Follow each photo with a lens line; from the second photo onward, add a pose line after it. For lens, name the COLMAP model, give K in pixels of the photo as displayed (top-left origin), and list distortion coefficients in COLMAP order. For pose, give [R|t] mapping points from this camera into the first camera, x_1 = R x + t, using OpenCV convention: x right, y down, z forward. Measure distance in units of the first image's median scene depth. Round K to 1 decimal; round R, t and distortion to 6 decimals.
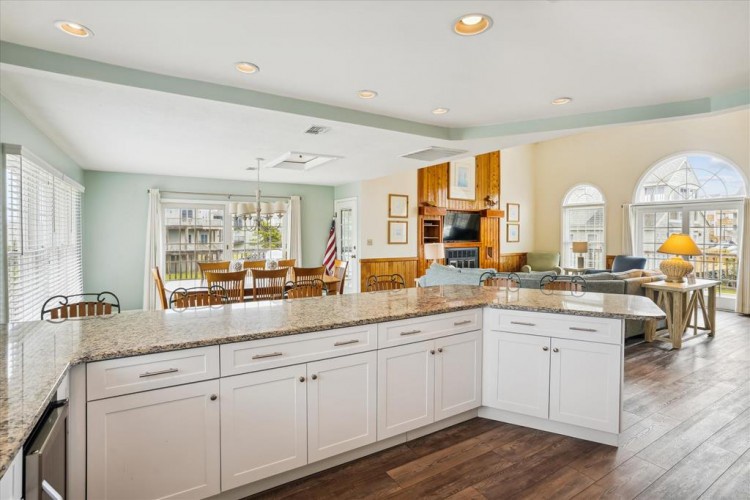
lens RADIAL K [[375.1, 0, 374.9], [0, 375.1, 250.6], [0, 0, 1]] dist [-0.002396, 0.001564]
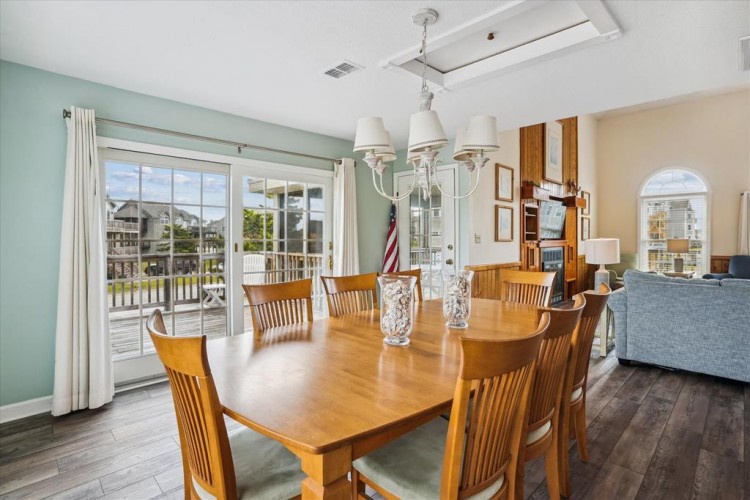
lens RADIAL K [[375.1, 0, 376.1], [0, 375.1, 242.8], [0, 0, 1]] dist [-0.002396, 0.001564]
pose [[0.968129, -0.003116, 0.250433, -0.313161], [0.012424, 0.999289, -0.035597, 0.004846], [-0.250144, 0.037574, 0.967479, 0.428047]]
